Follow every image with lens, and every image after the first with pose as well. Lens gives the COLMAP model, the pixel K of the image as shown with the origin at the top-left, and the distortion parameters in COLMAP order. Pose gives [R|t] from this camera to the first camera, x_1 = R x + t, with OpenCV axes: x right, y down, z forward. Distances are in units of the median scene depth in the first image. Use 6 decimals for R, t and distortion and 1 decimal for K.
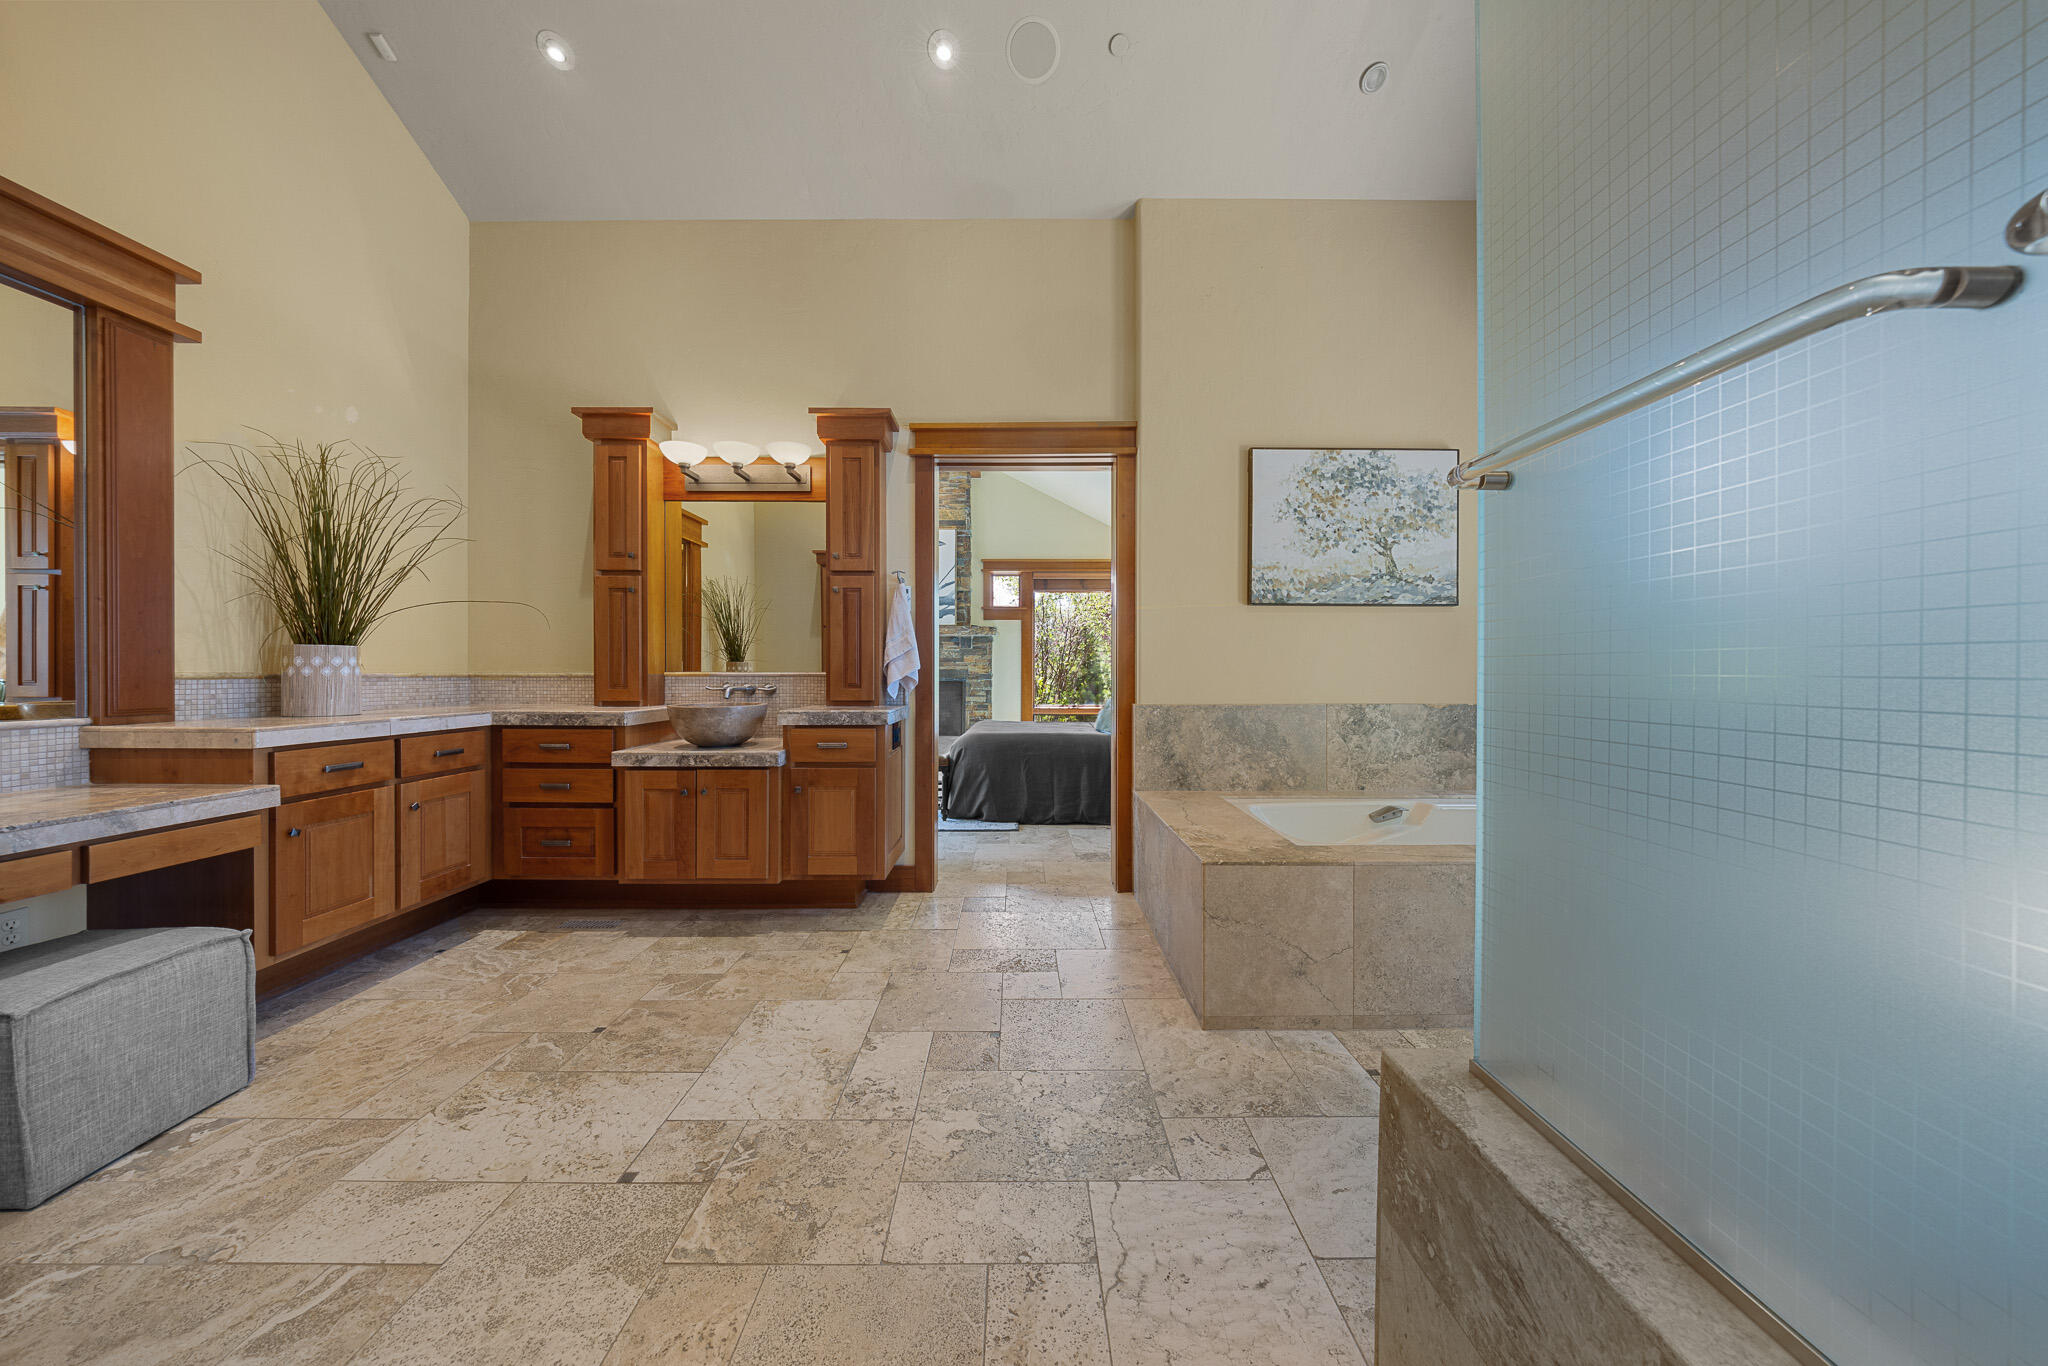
lens RADIAL K [[684.5, 0, 1023.9], [0, 684.5, 675.6], [0, 0, 1]] dist [0.001698, -0.000241]
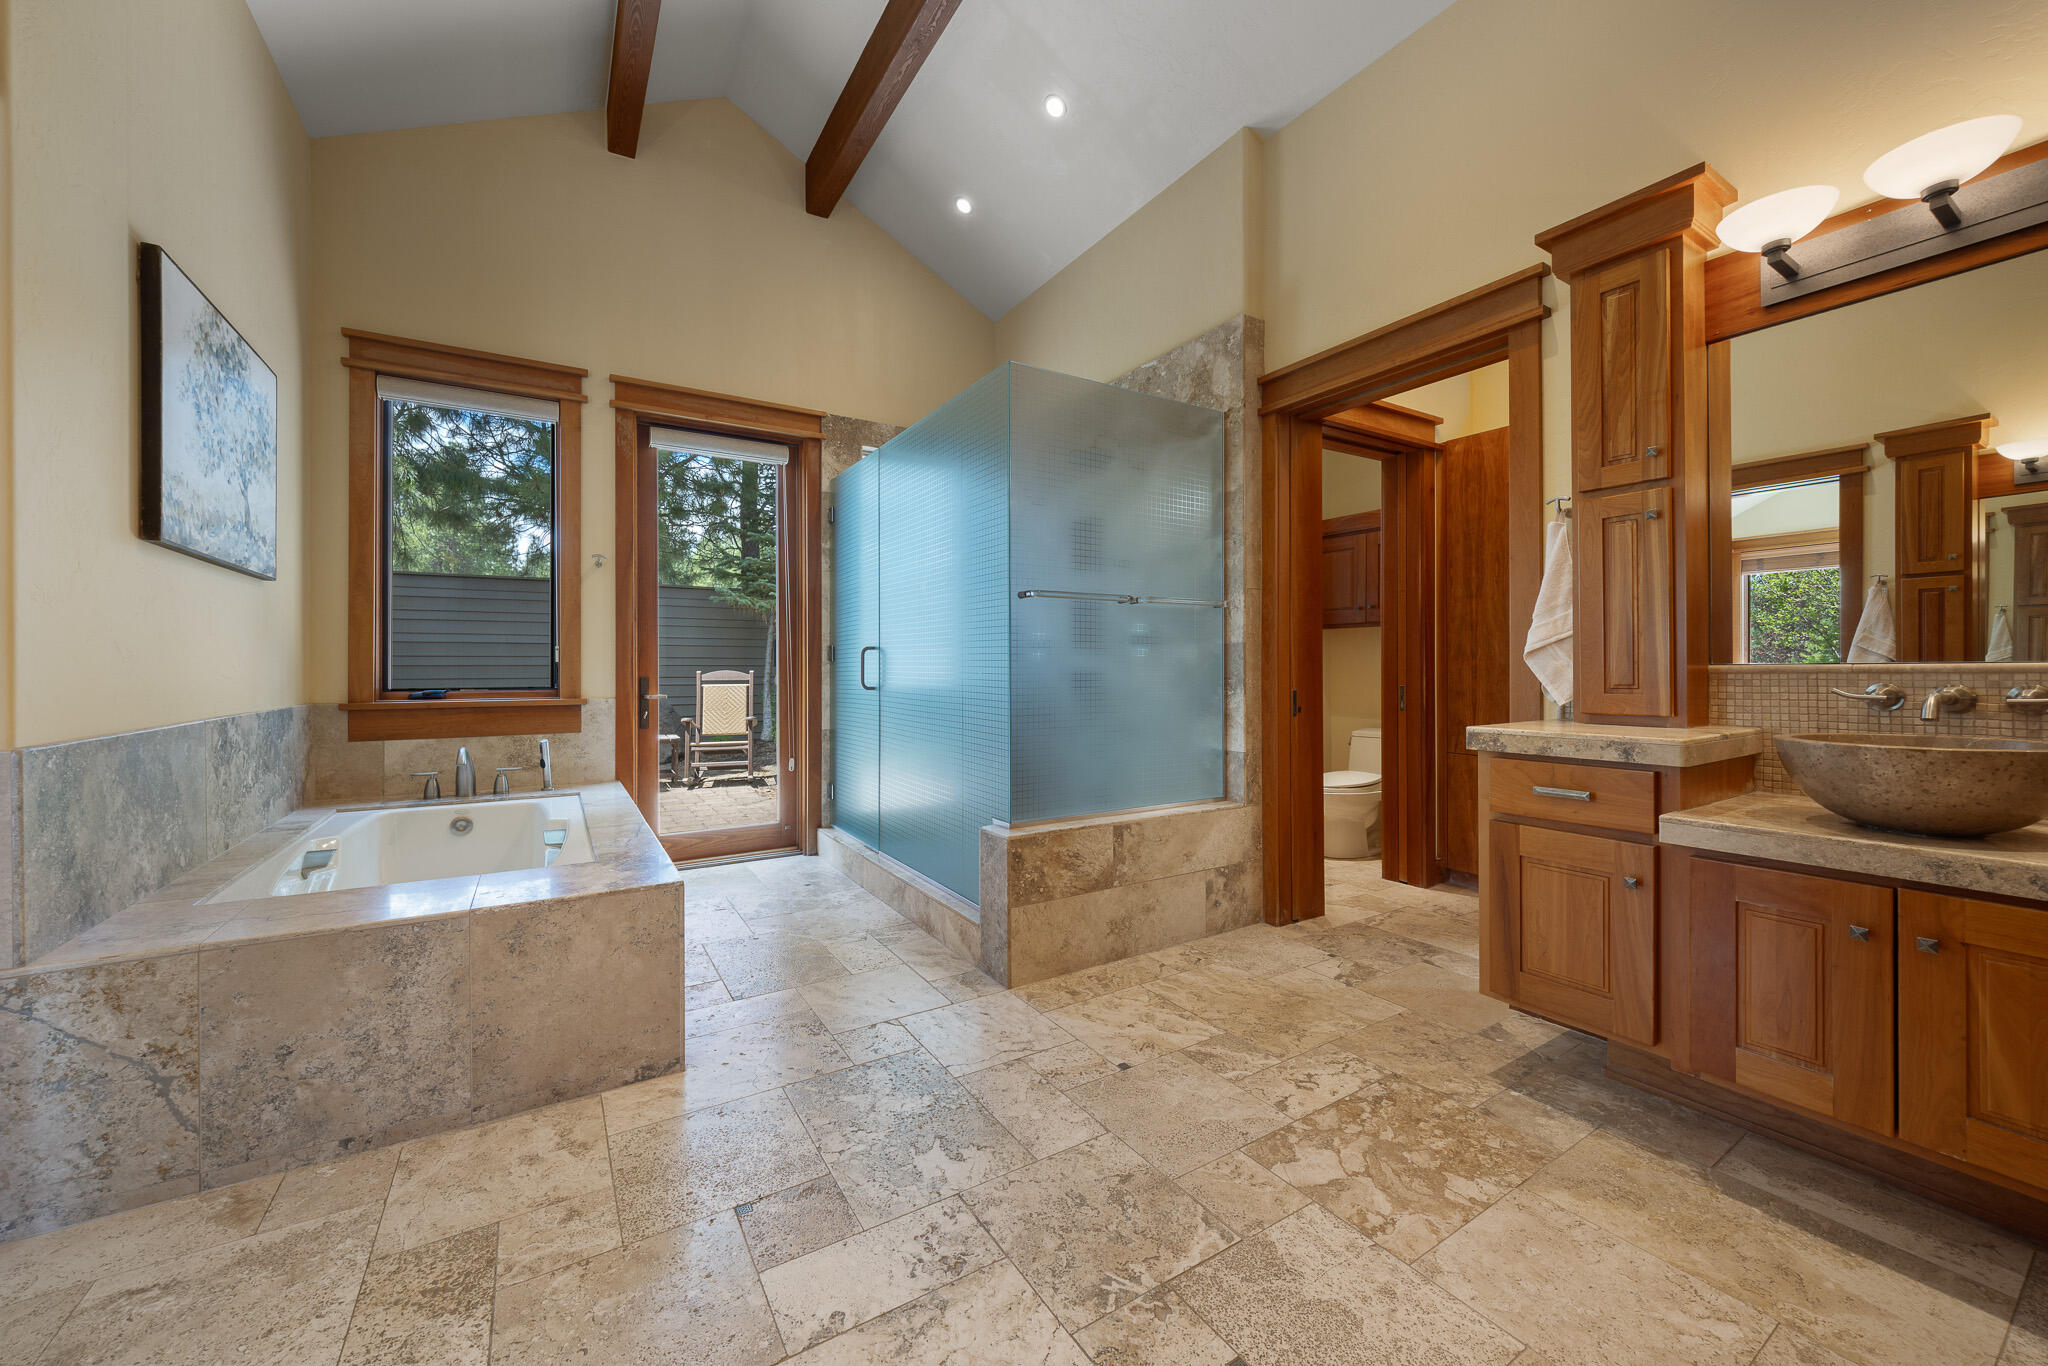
lens RADIAL K [[768.1, 0, 1022.9], [0, 768.1, 663.1], [0, 0, 1]] dist [0.003627, -0.000917]
pose [[-0.525030, 0.007224, 0.851053, -0.608465], [0.008409, 0.999959, -0.003301, -0.001696], [-0.851042, 0.005423, -0.525069, 0.853527]]
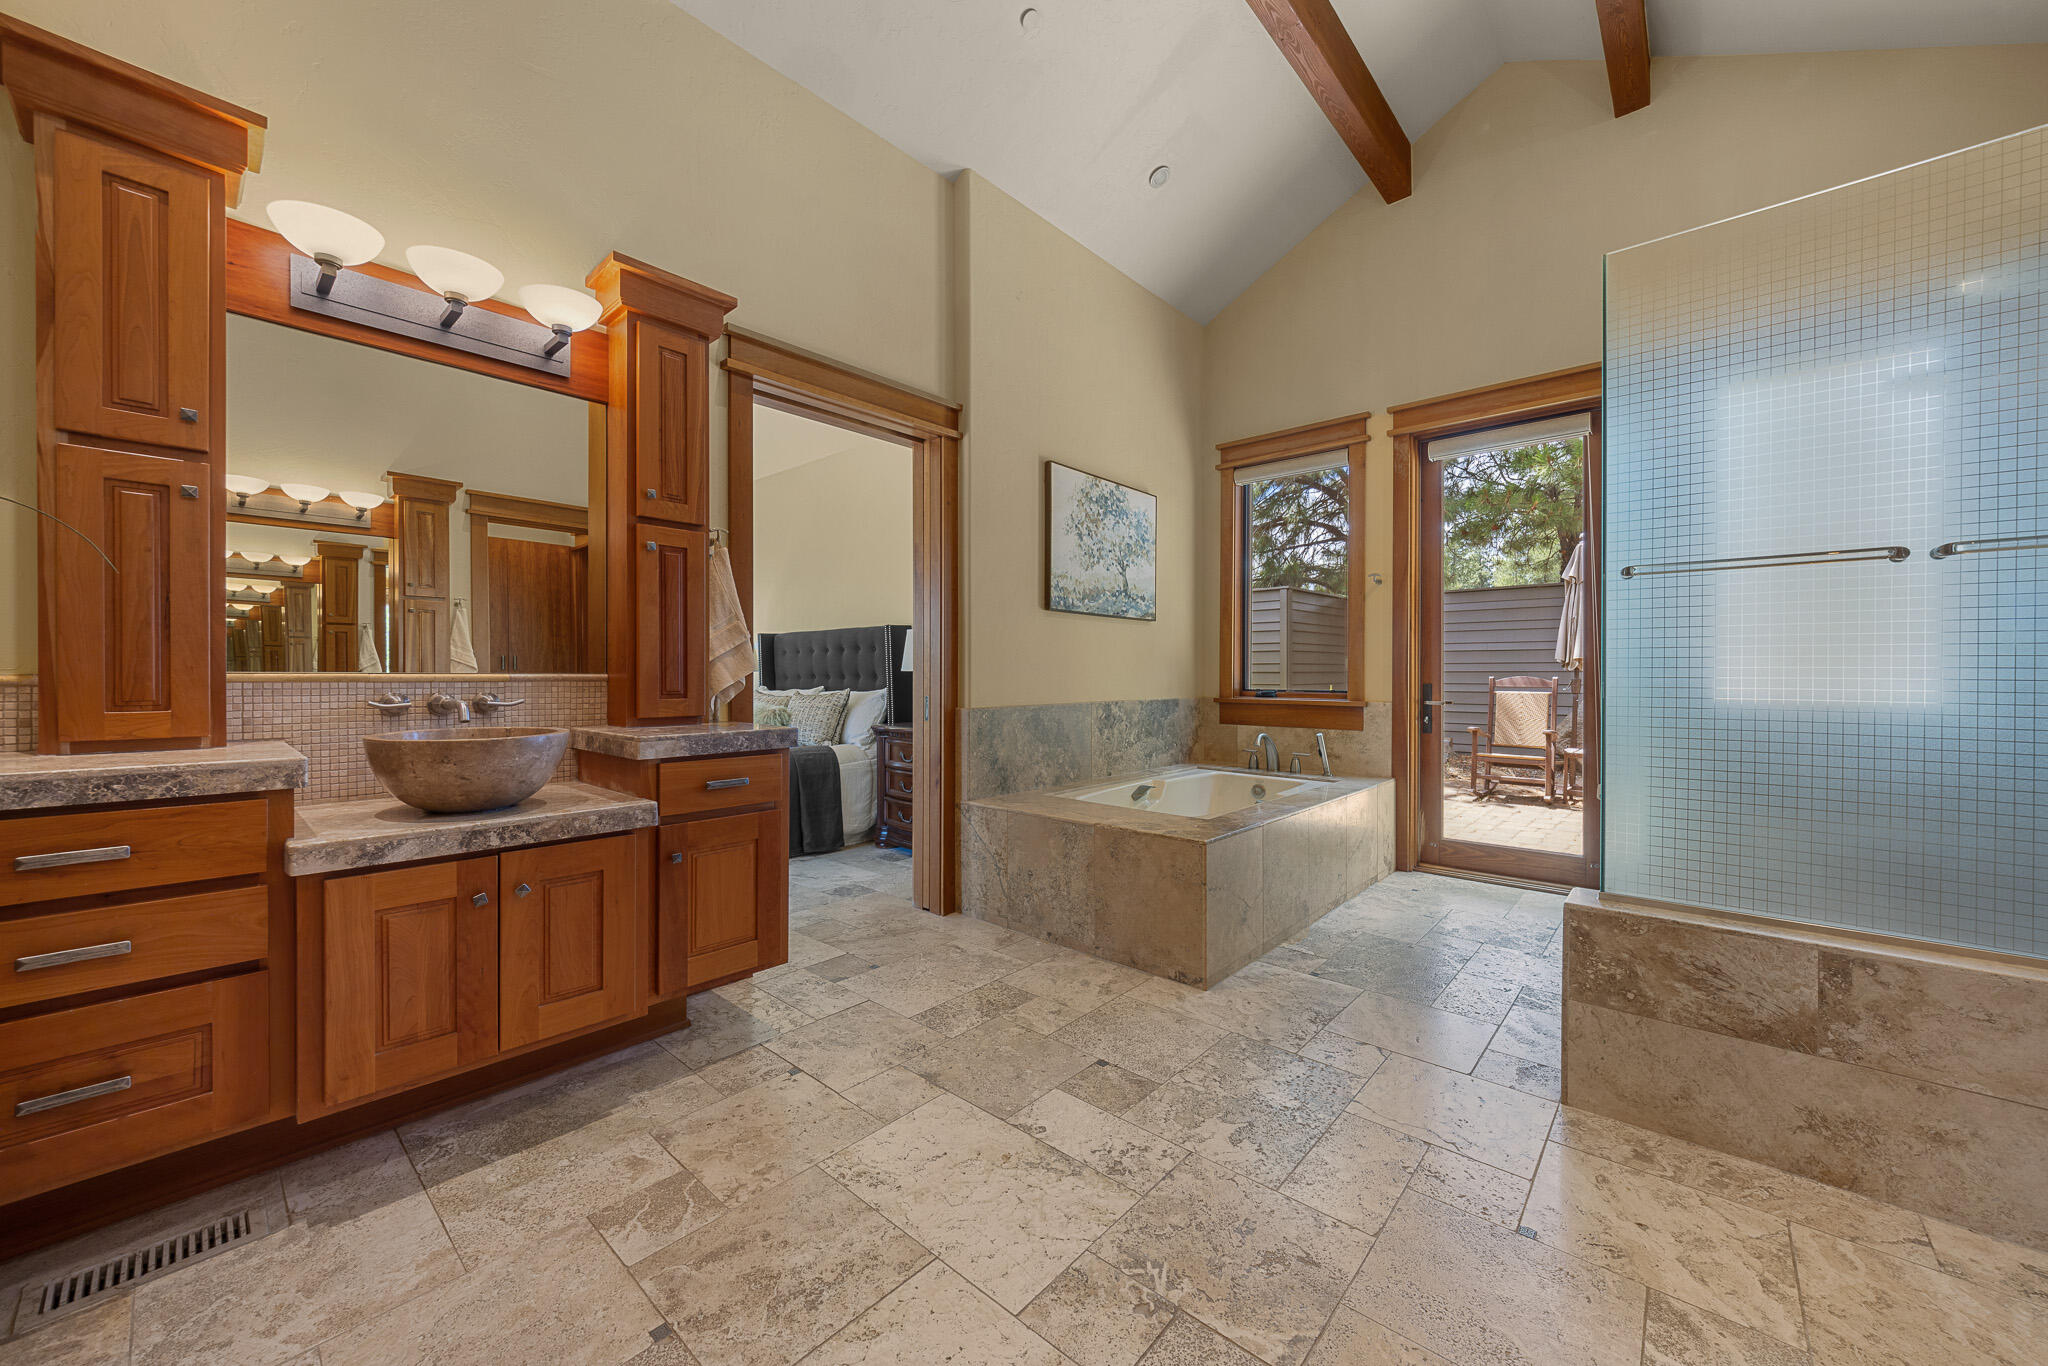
lens RADIAL K [[768.1, 0, 1027.5], [0, 768.1, 677.7], [0, 0, 1]] dist [0.003627, -0.000917]
pose [[0.663997, -0.002856, 0.747730, -0.656321], [0.002166, 0.999996, 0.001896, -0.002198], [-0.747732, 0.000361, 0.664000, 0.280025]]
